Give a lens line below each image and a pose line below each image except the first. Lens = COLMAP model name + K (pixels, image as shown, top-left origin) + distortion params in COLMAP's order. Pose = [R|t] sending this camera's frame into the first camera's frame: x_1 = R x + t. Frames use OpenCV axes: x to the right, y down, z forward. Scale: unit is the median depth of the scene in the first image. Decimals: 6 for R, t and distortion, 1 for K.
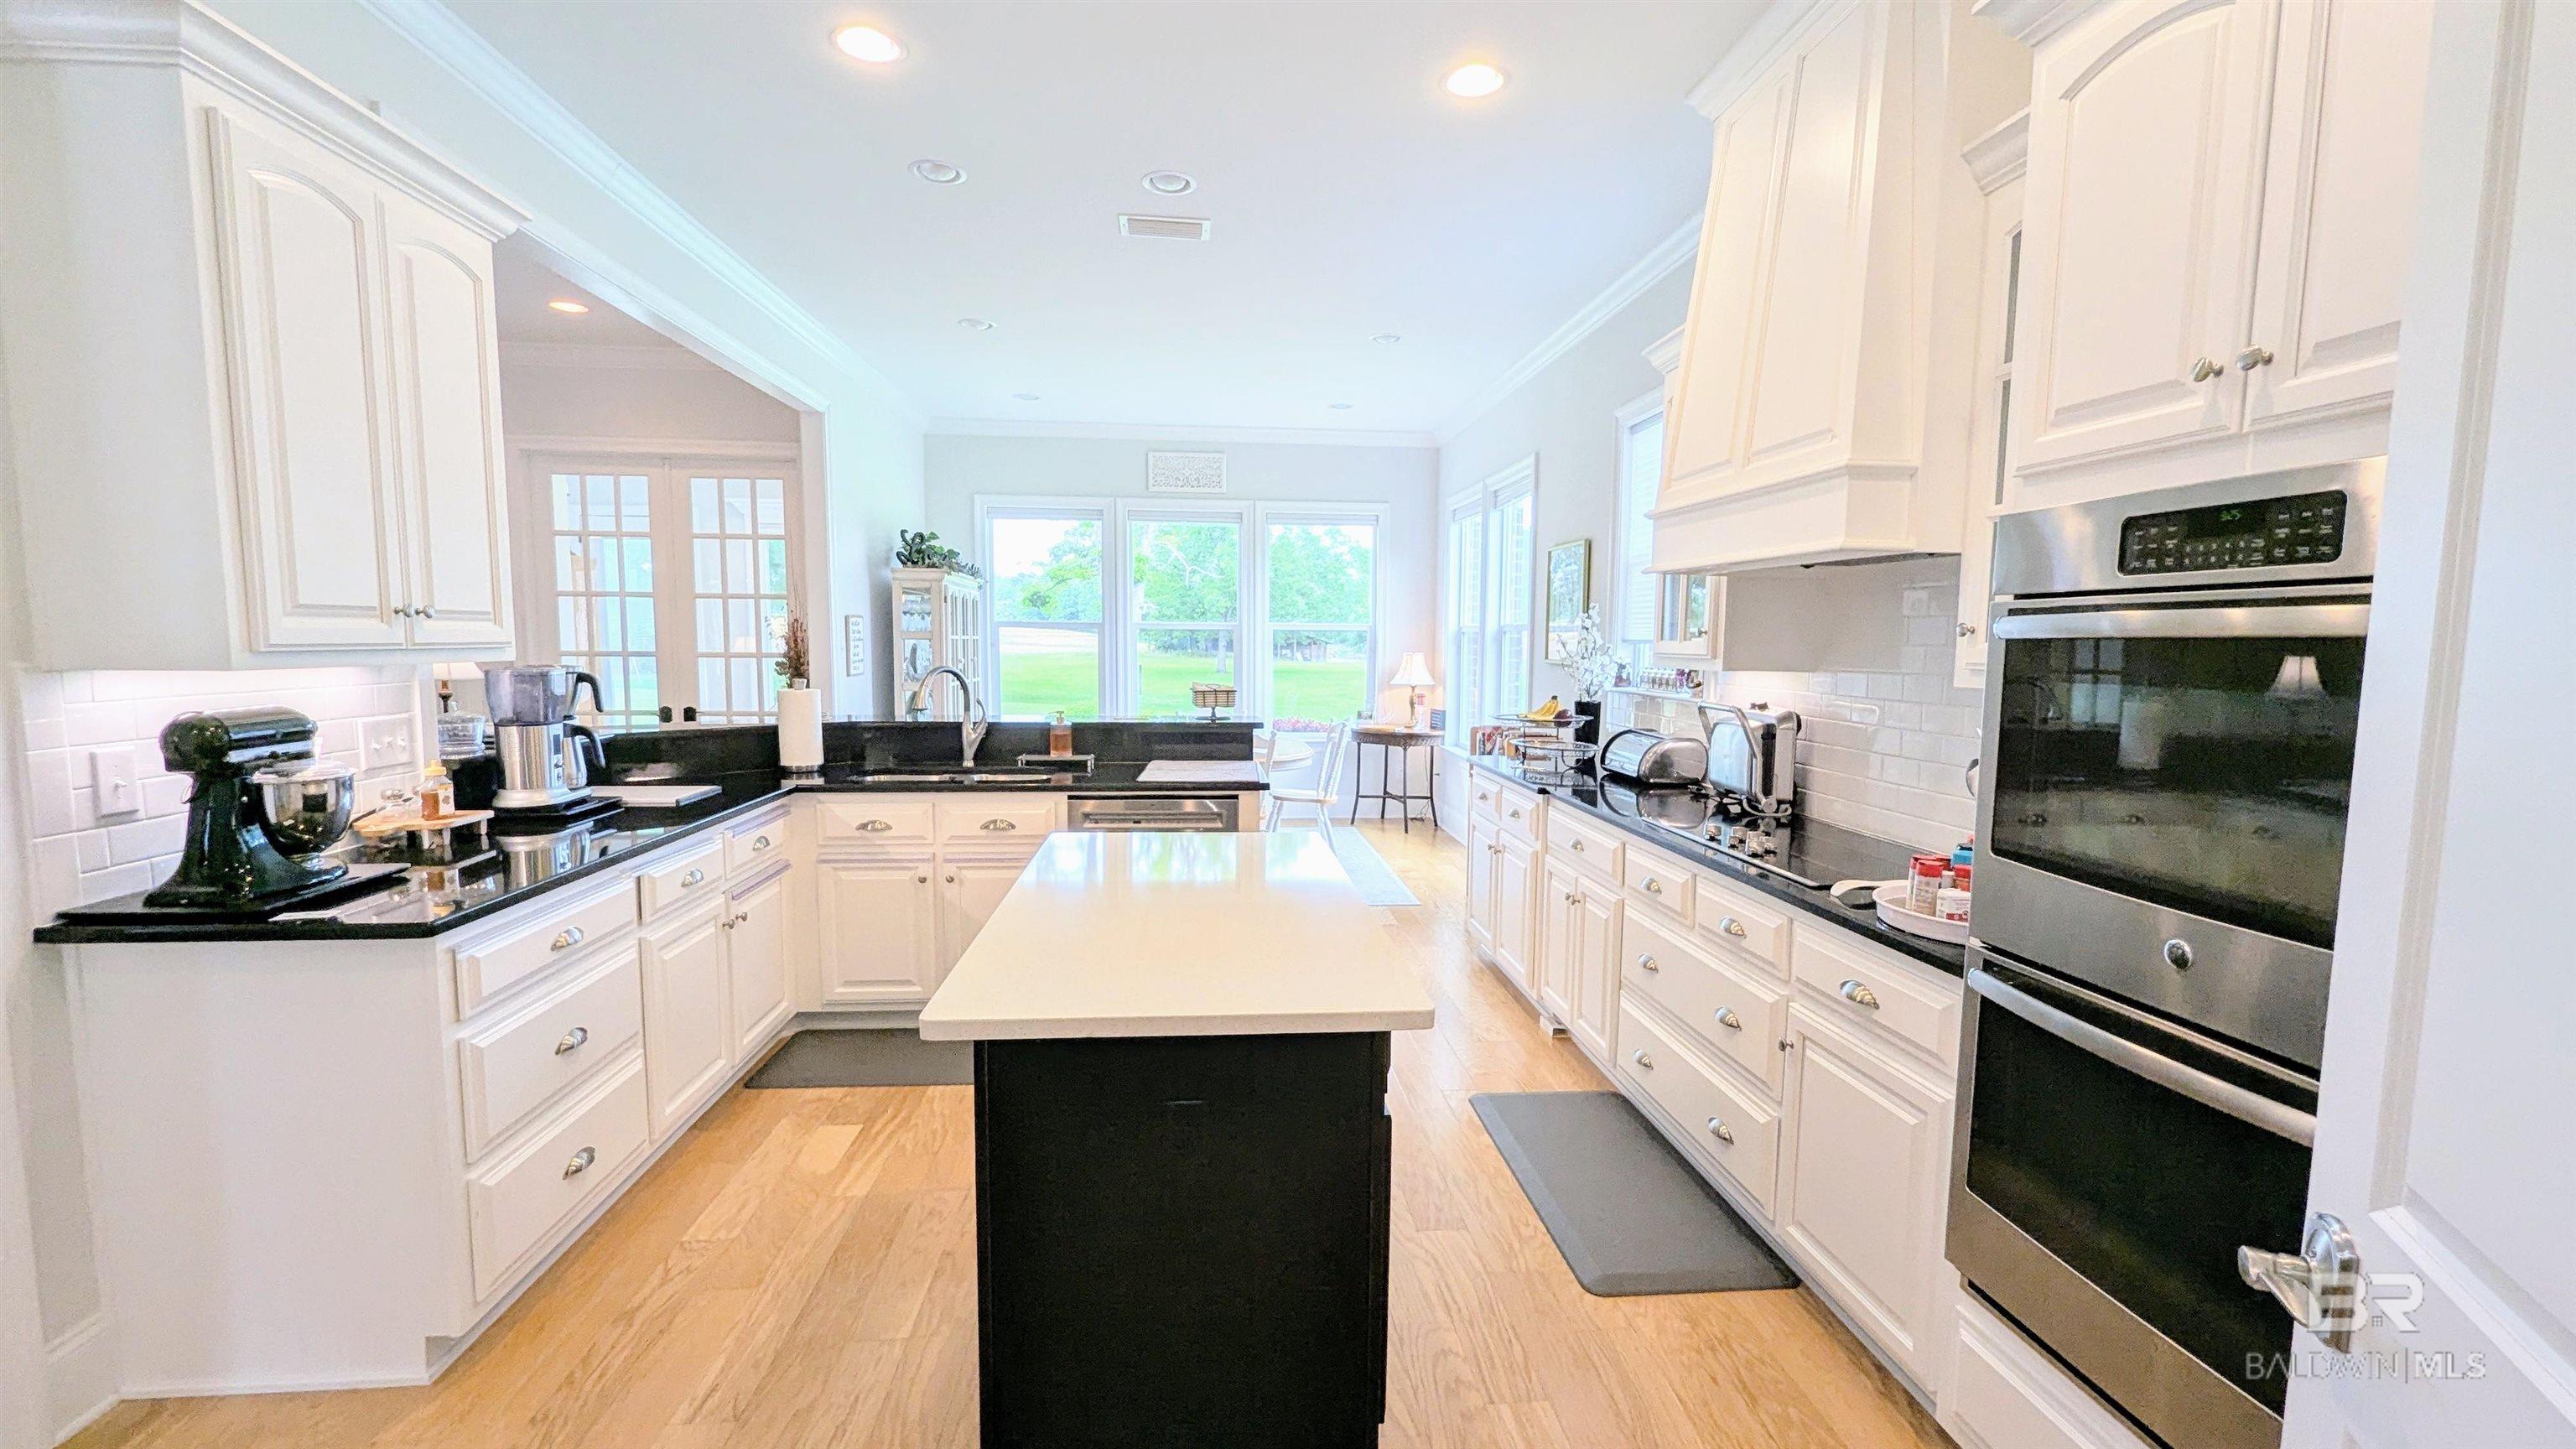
lens RADIAL K [[1075.6, 0, 1304.0], [0, 1075.6, 734.6], [0, 0, 1]] dist [0.001059, -0.000683]
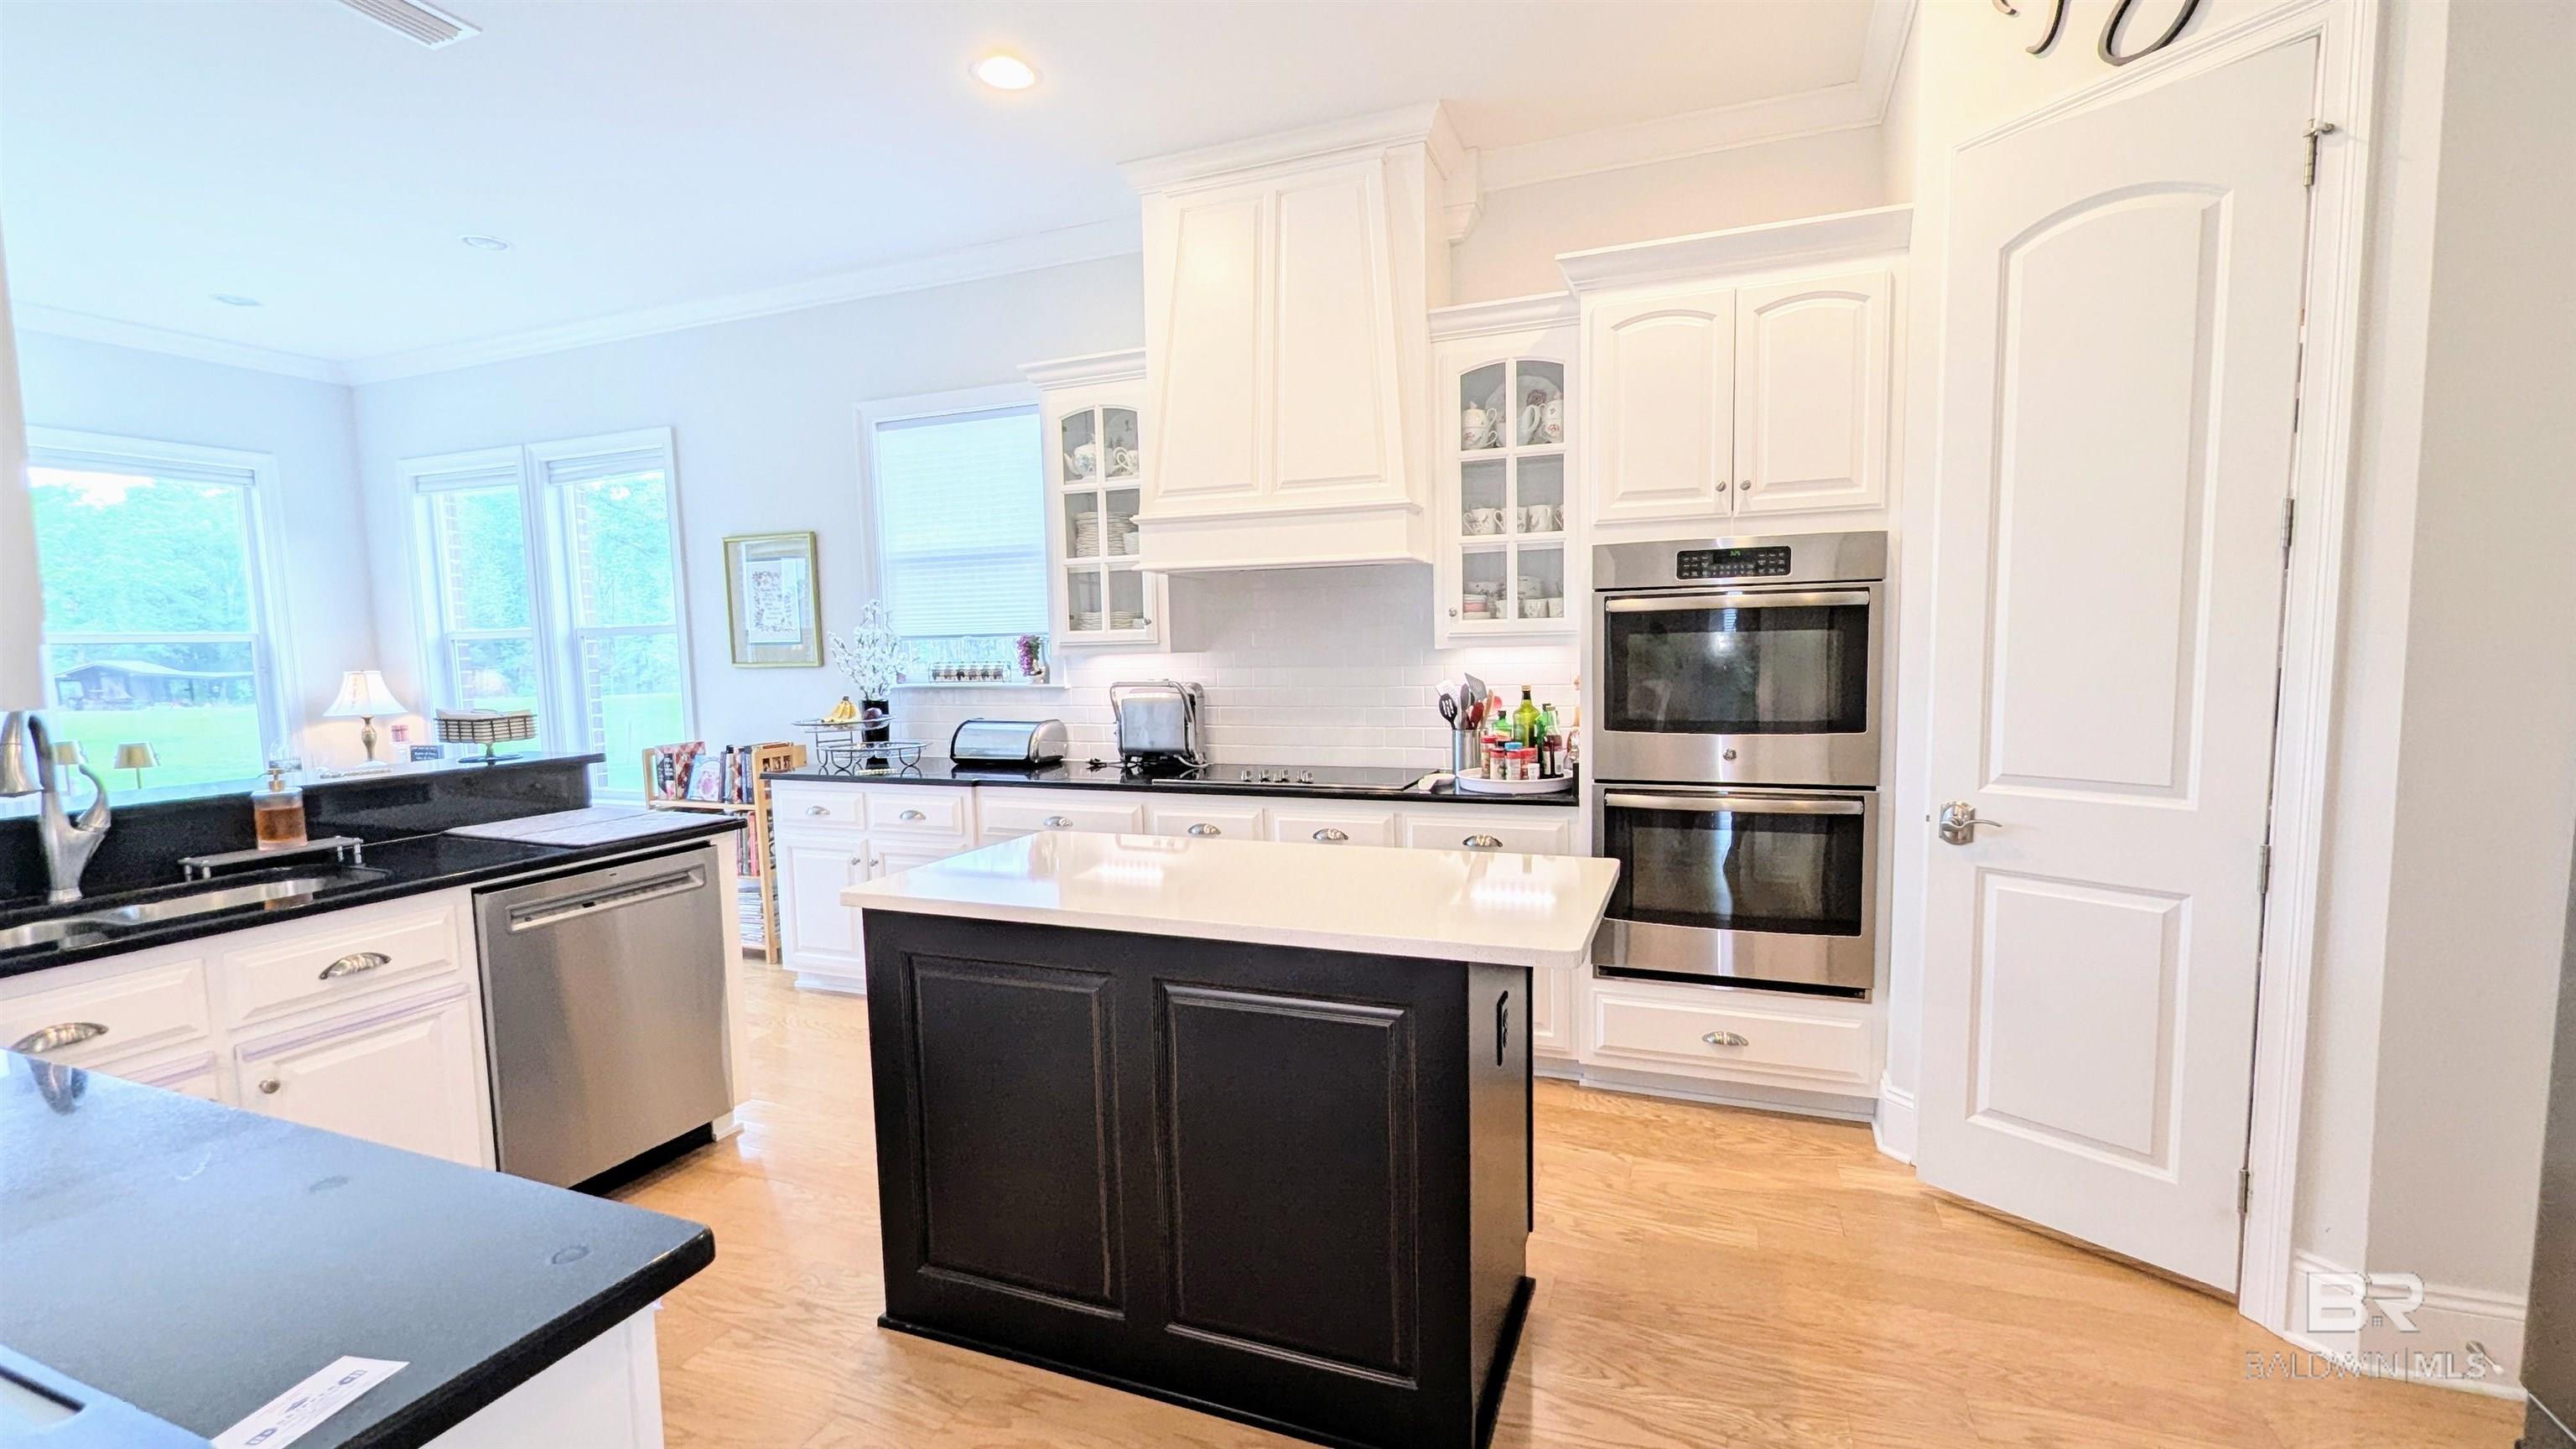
lens RADIAL K [[1075.6, 0, 1284.9], [0, 1075.6, 745.8], [0, 0, 1]] dist [0.001059, -0.000683]
pose [[0.459593, -0.104170, 0.882000, -0.482707], [0.104966, 0.992508, 0.062526, -0.013903], [-0.881905, 0.063843, 0.467084, 0.247350]]
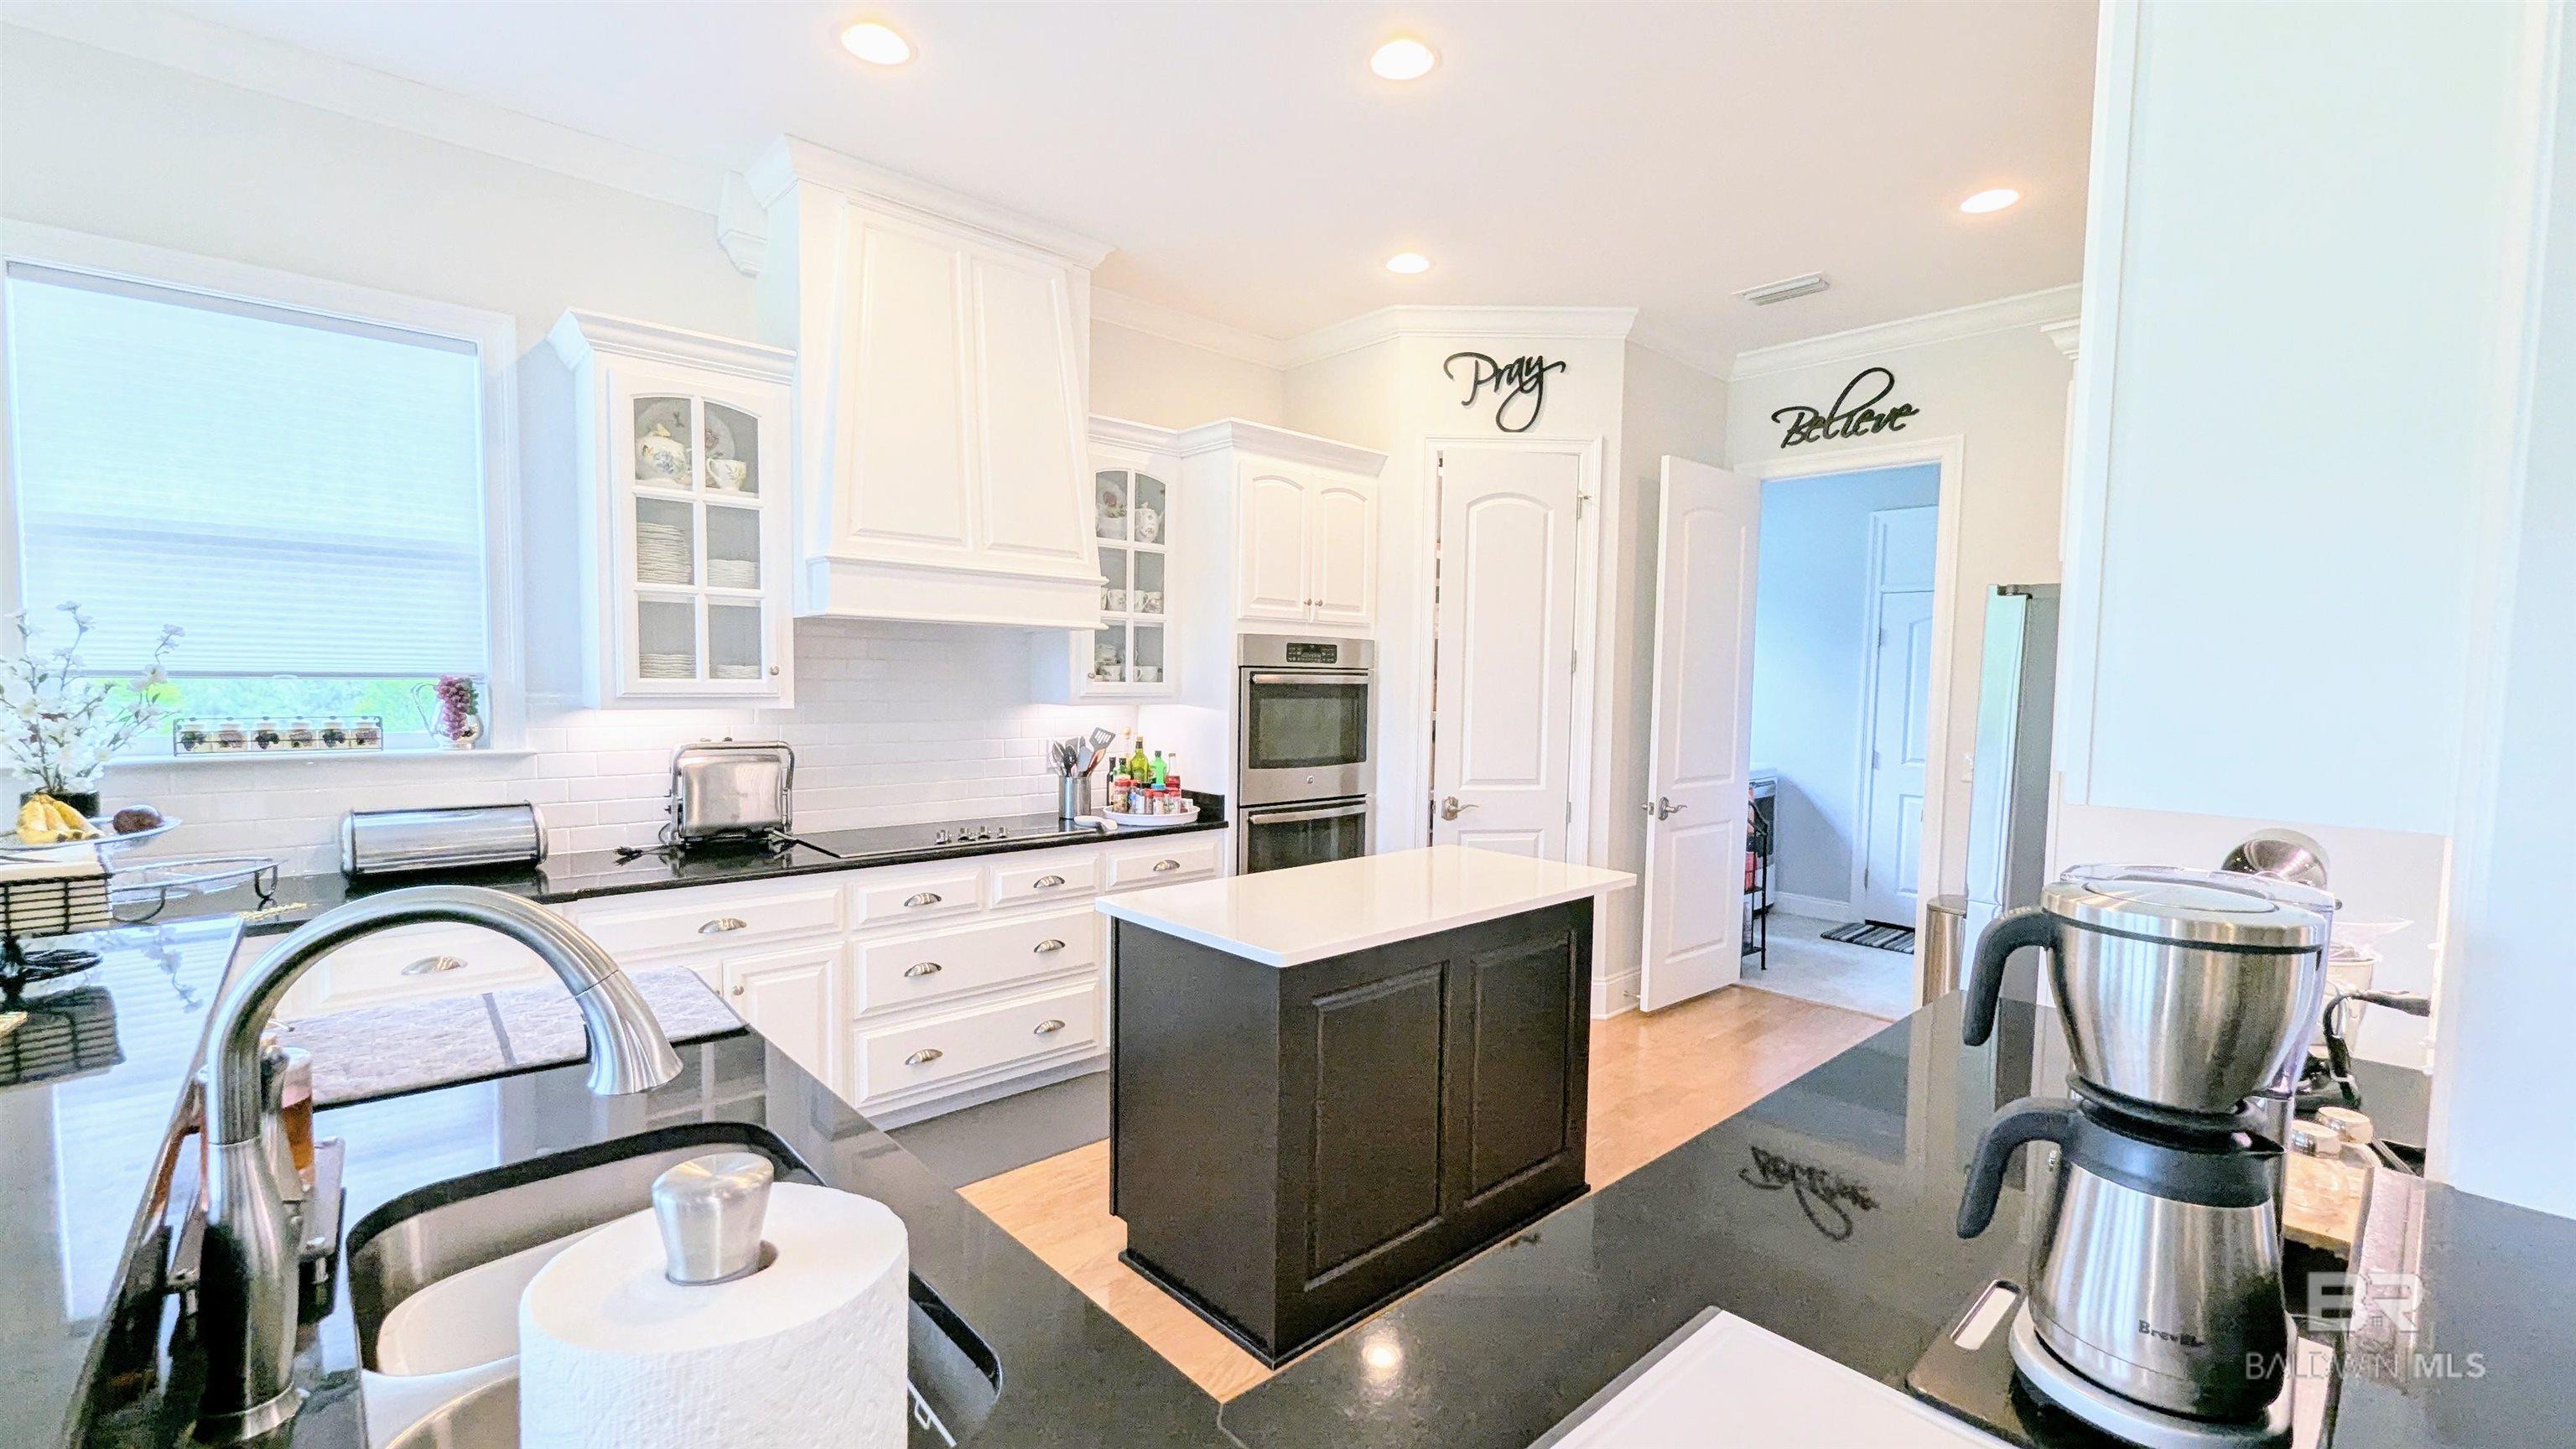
lens RADIAL K [[1075.6, 0, 1293.1], [0, 1075.6, 736.5], [0, 0, 1]] dist [0.001059, -0.000683]
pose [[-0.600457, -0.069167, 0.796660, -0.549770], [0.047041, 0.991472, 0.121537, -0.103649], [-0.798273, 0.110453, -0.592082, 0.939350]]
